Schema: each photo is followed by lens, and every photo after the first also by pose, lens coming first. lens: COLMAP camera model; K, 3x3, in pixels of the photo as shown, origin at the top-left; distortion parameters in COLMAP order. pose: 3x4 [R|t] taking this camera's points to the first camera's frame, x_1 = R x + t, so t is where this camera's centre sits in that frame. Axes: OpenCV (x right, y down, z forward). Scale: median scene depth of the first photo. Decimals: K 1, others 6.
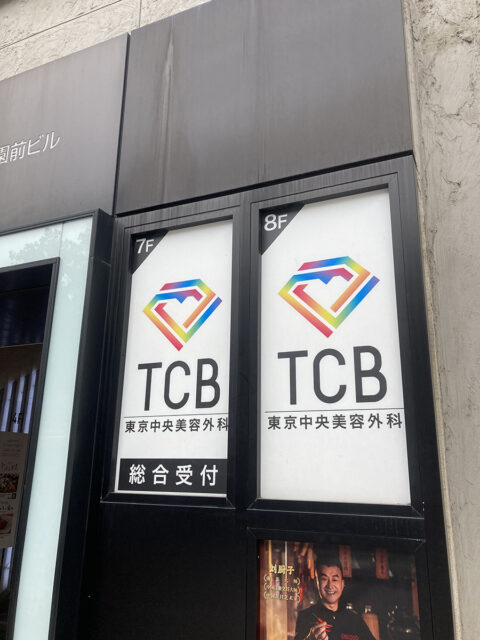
lens RADIAL K [[527.1, 0, 240.0], [0, 527.1, 320.0], [0, 0, 1]] dist [0.060035, -0.052706]
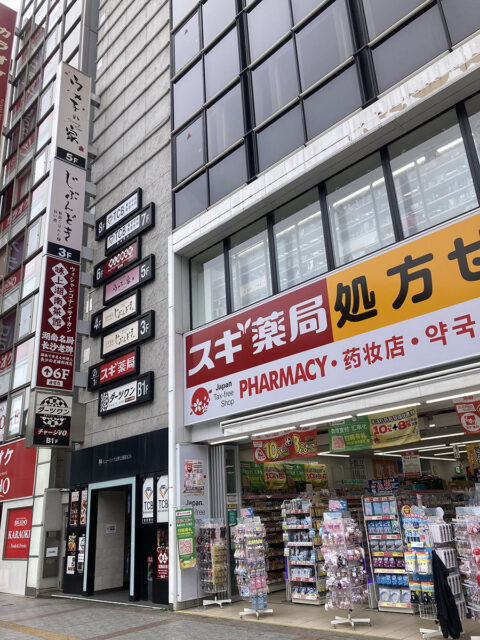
lens RADIAL K [[527.1, 0, 240.0], [0, 527.1, 320.0], [0, 0, 1]] dist [0.060035, -0.052706]
pose [[0.927561, -0.190995, -0.321171, 3.395928], [0.167461, 0.980830, -0.099644, -1.249876], [0.334046, 0.038643, 0.941764, -4.755838]]
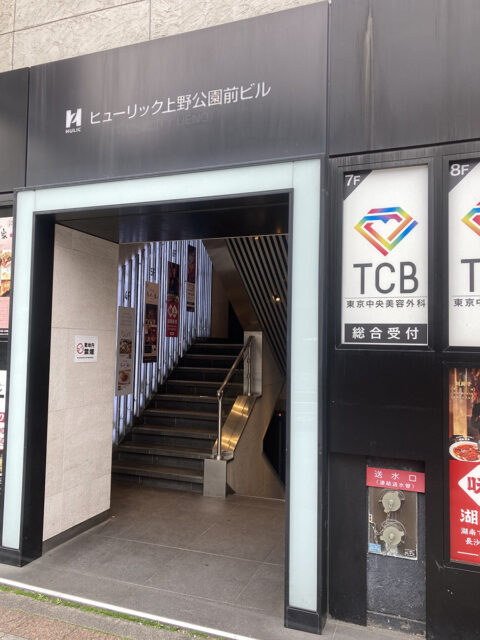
lens RADIAL K [[527.1, 0, 240.0], [0, 527.1, 320.0], [0, 0, 1]] dist [0.060035, -0.052706]
pose [[0.999250, 0.007534, 0.037970, -0.605144], [-0.015934, 0.973982, 0.226064, -0.103528], [-0.035279, -0.226500, 0.973372, -0.534045]]
